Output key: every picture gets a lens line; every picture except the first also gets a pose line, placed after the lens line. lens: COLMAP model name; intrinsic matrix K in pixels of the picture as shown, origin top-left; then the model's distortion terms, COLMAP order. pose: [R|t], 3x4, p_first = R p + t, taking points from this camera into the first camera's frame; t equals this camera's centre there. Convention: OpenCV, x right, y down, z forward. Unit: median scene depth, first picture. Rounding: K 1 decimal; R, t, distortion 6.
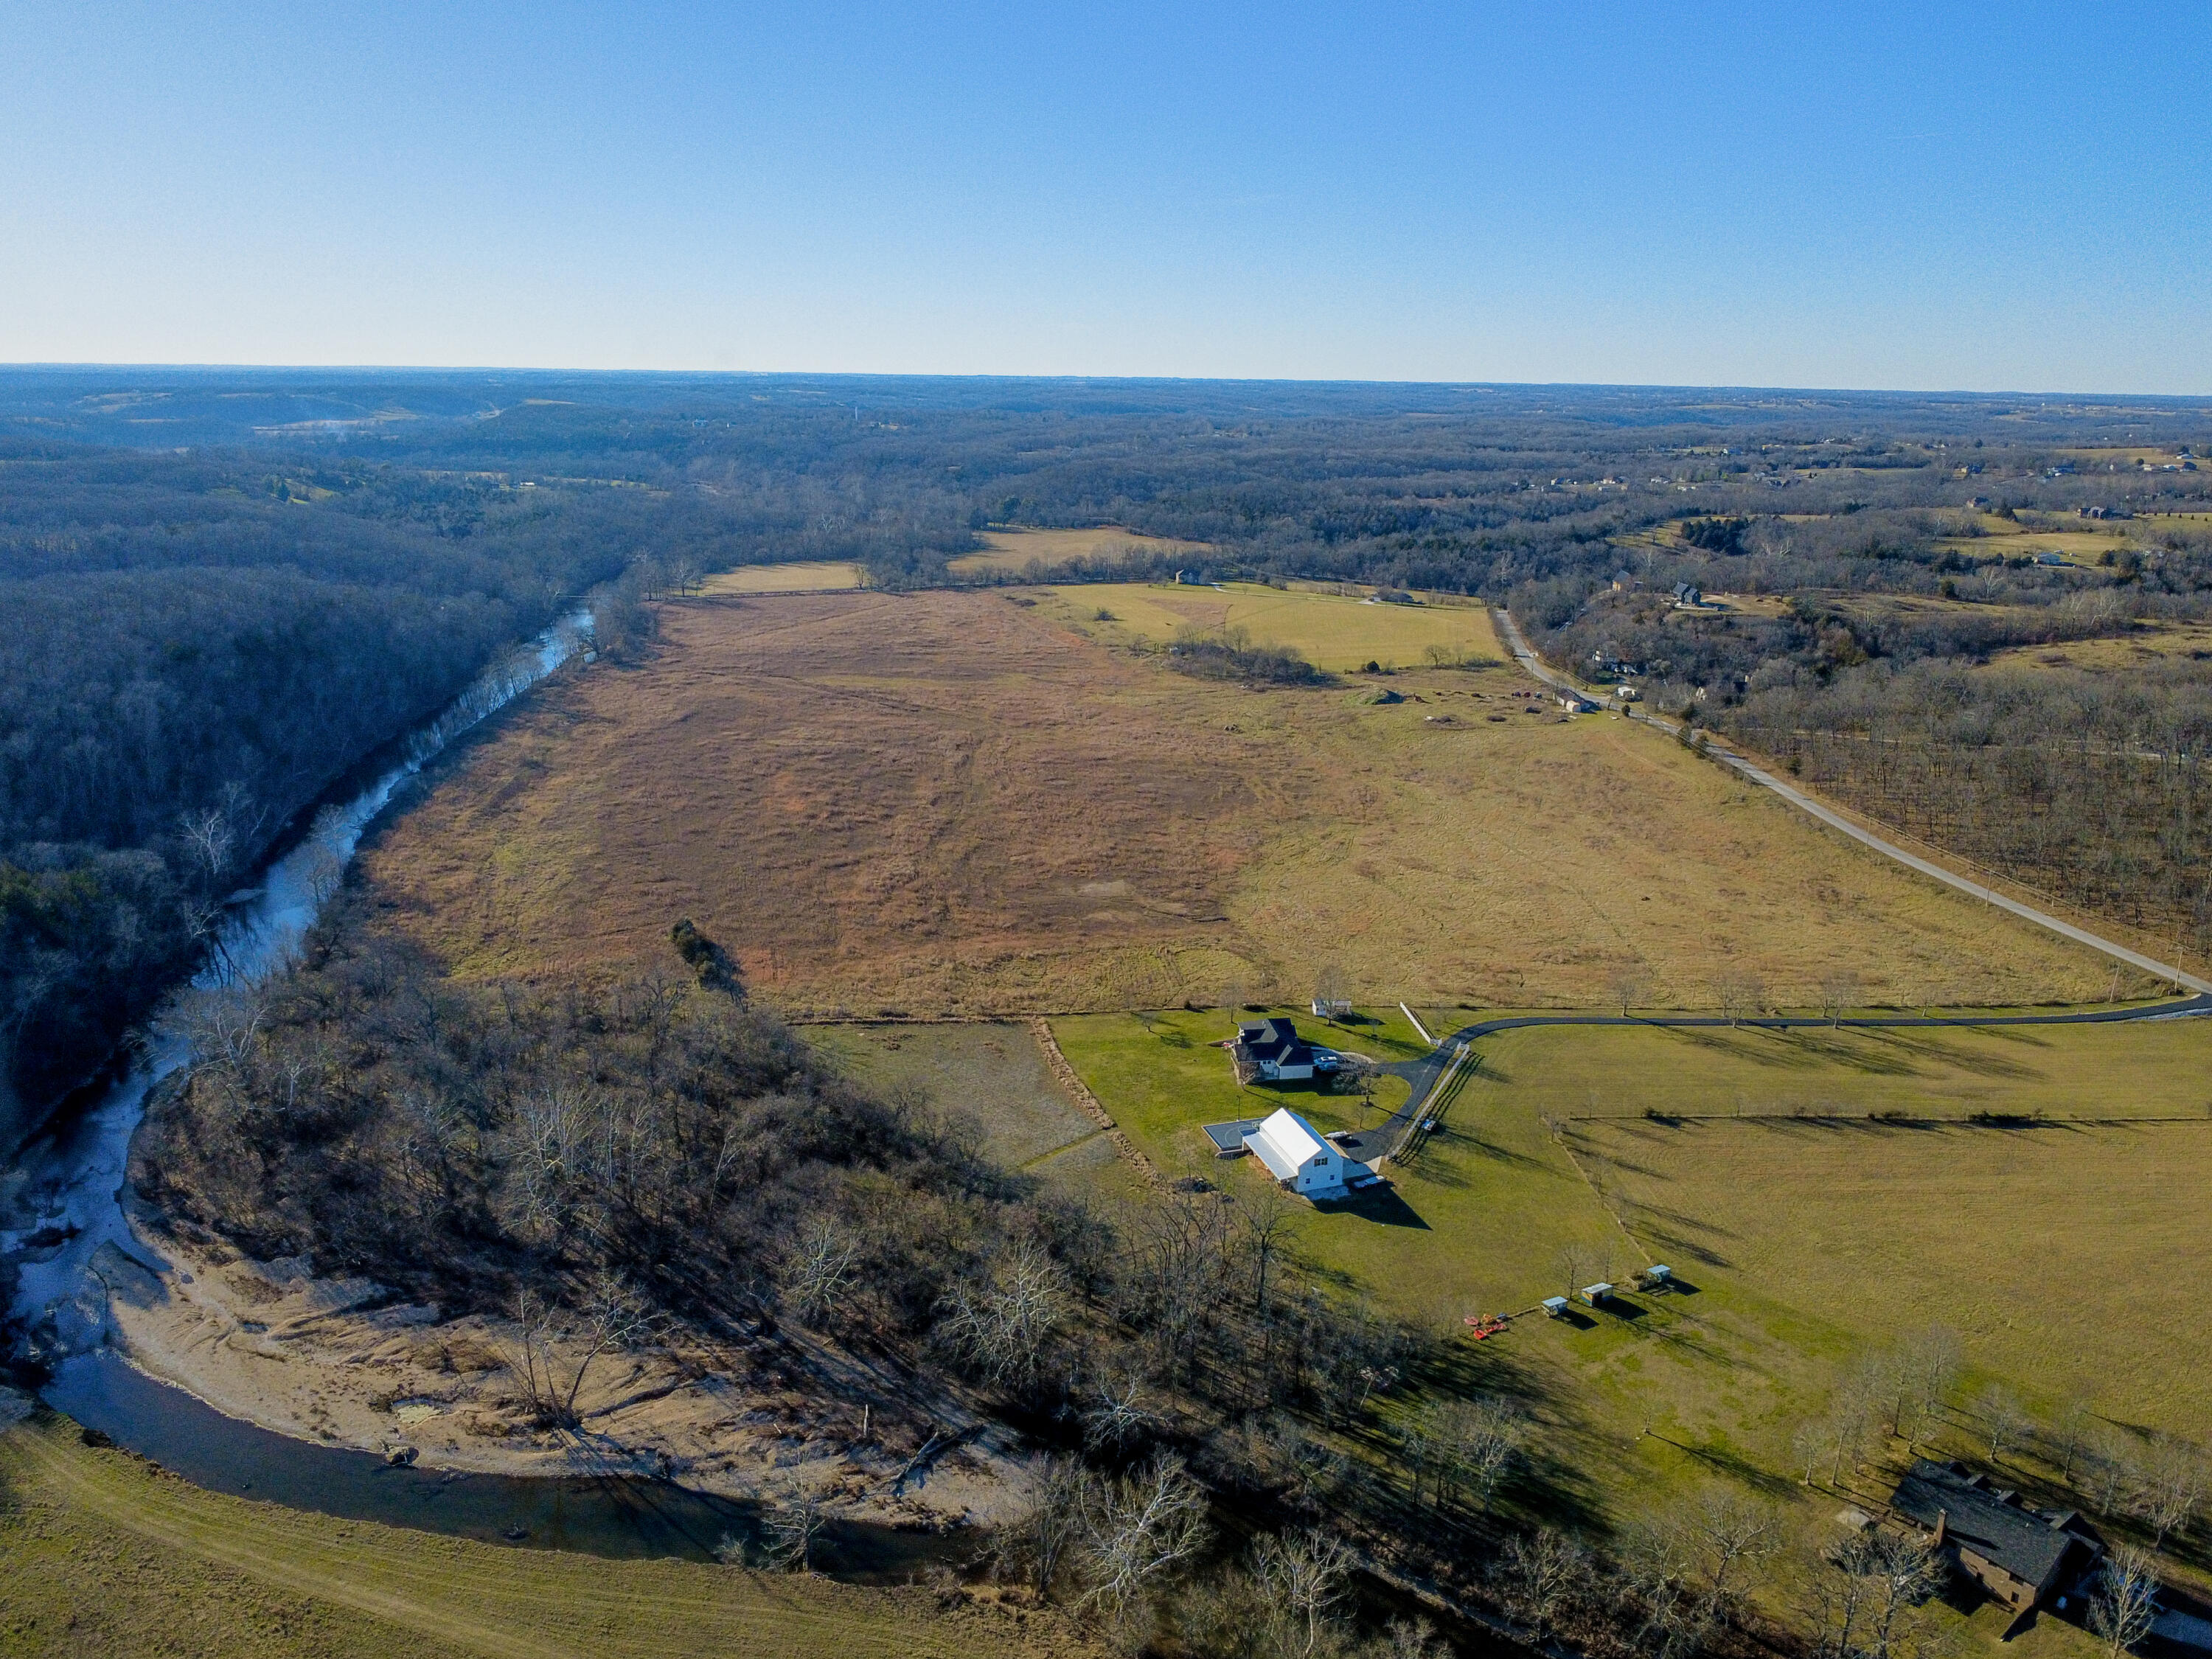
lens RADIAL K [[1551.1, 0, 1102.9], [0, 1551.1, 960.4], [0, 0, 1]] dist [0.003226, -0.004734]
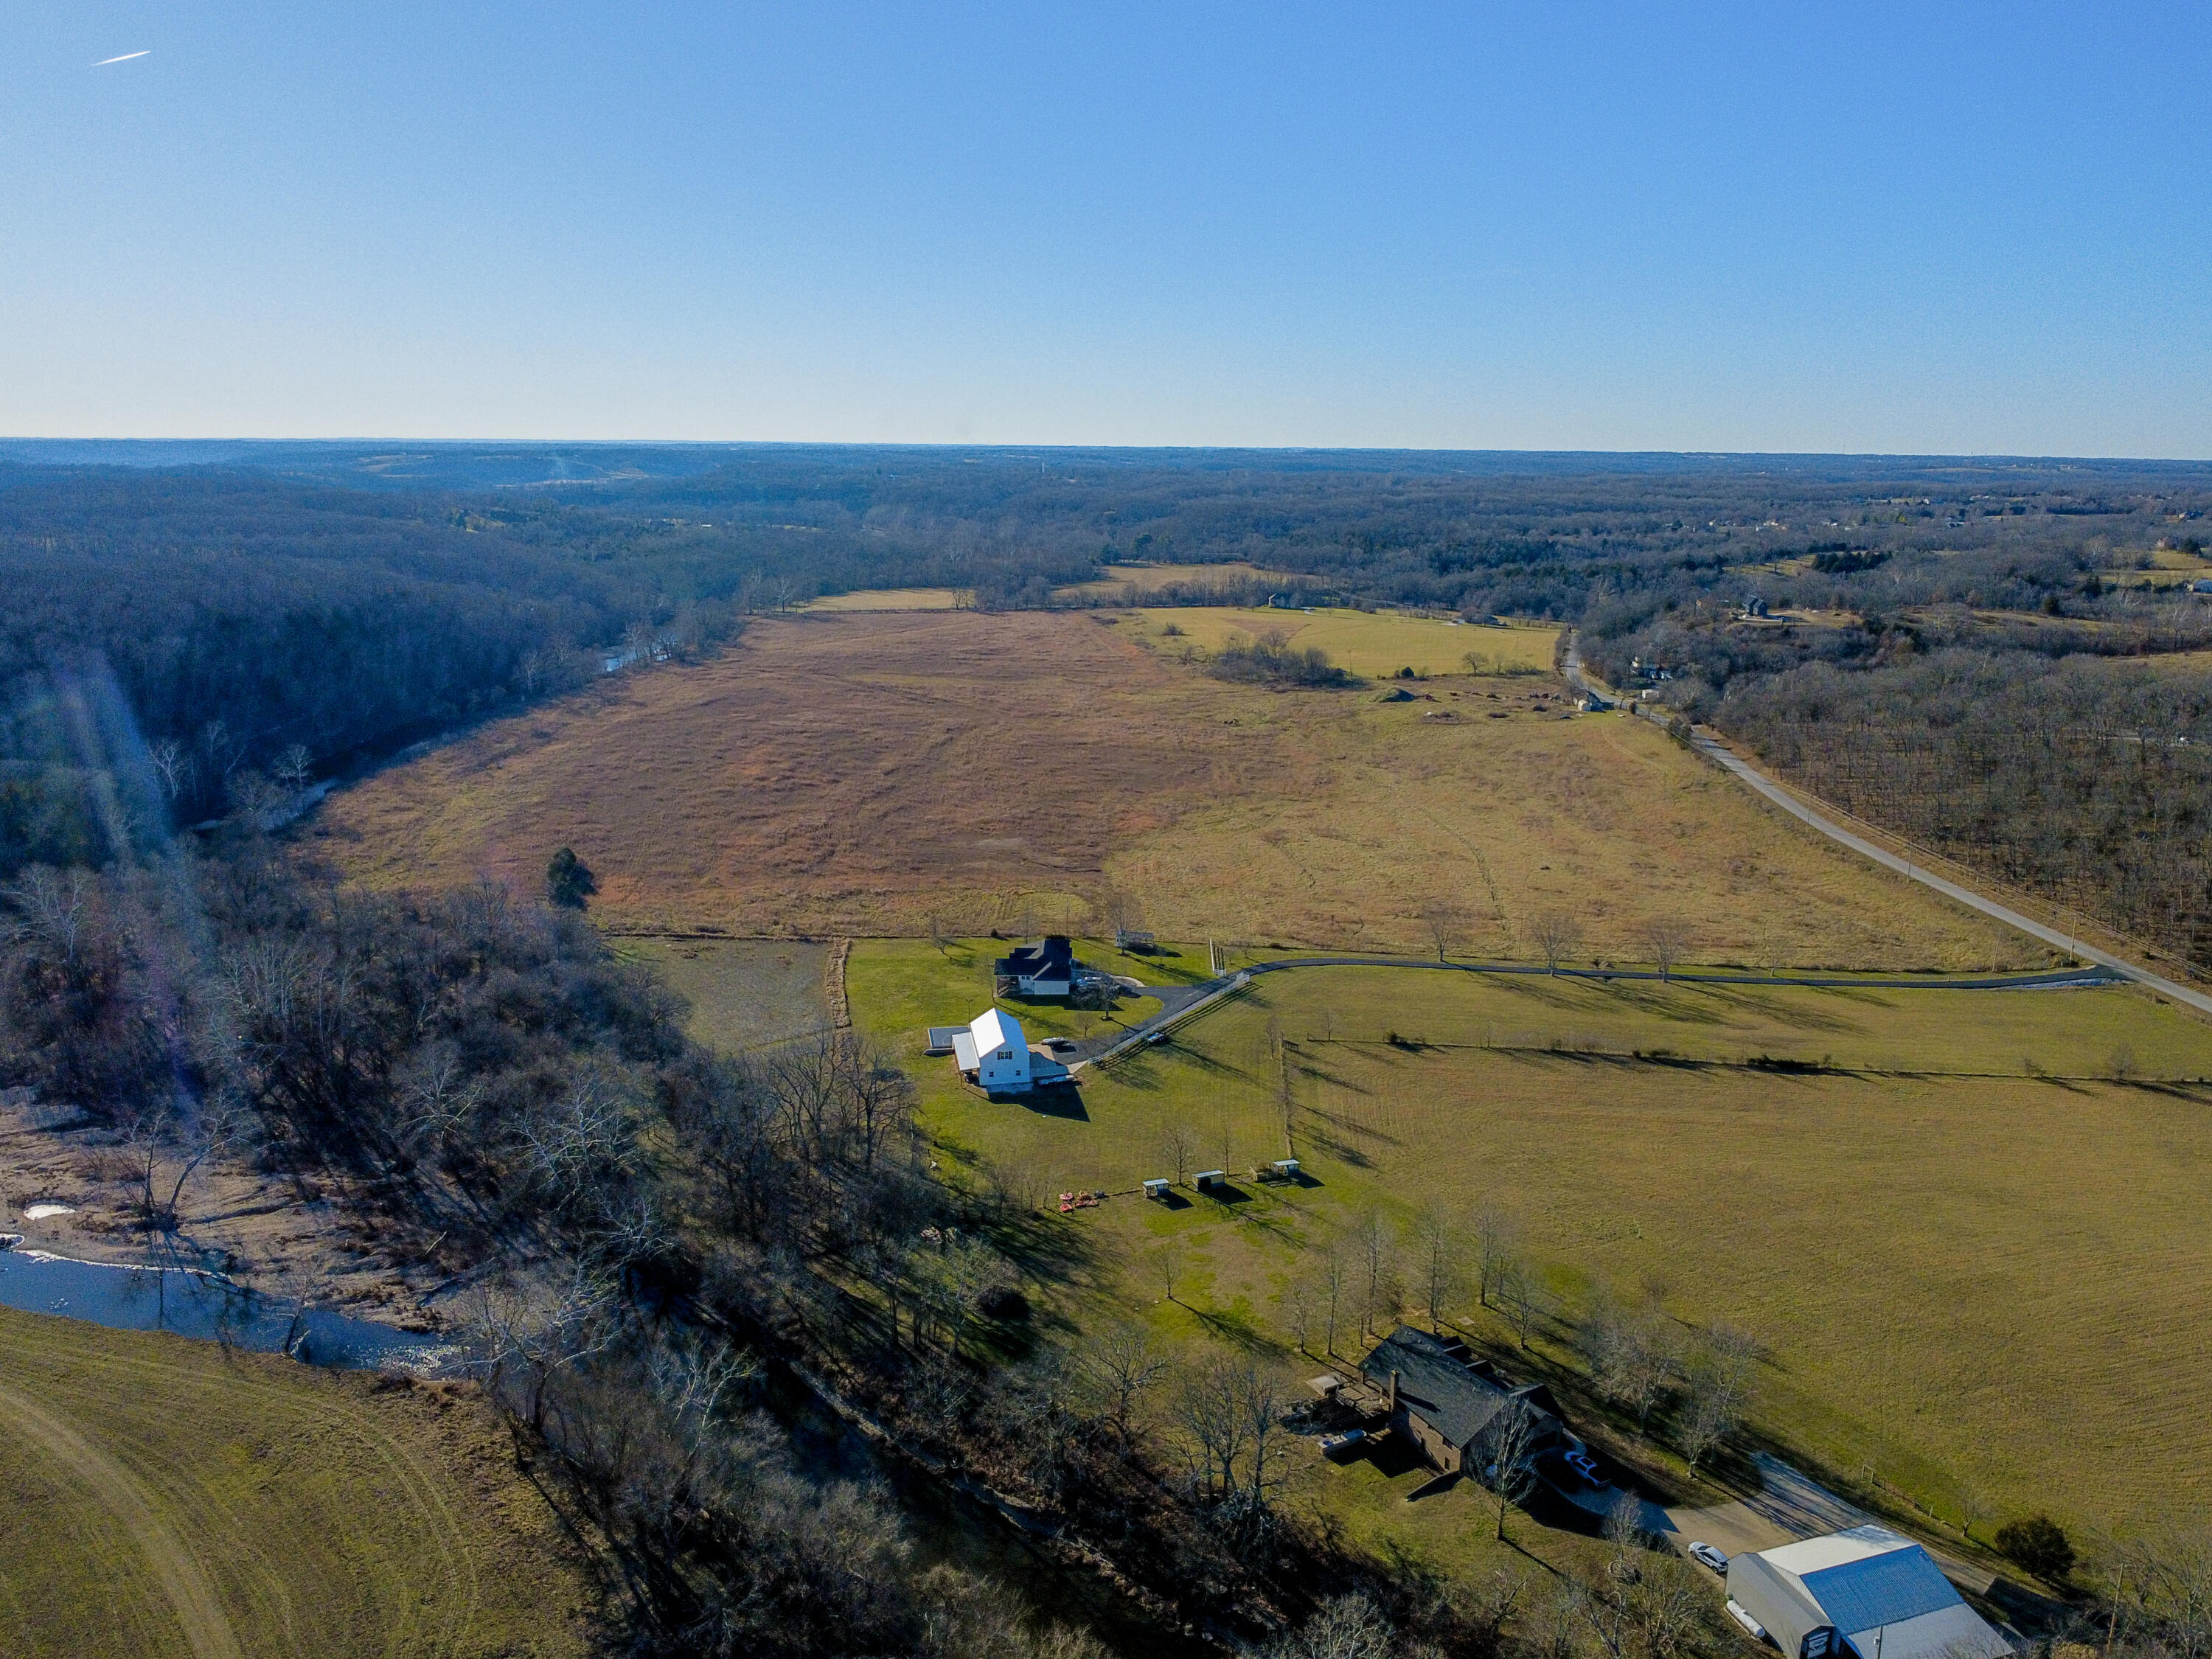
lens RADIAL K [[1551.1, 0, 1104.1], [0, 1551.1, 969.0], [0, 0, 1]] dist [0.003226, -0.004734]
pose [[0.990234, 0.041399, -0.133124, 0.252324], [-0.046268, 0.998361, -0.033691, 0.080357], [0.131511, 0.039522, 0.990527, 0.025316]]
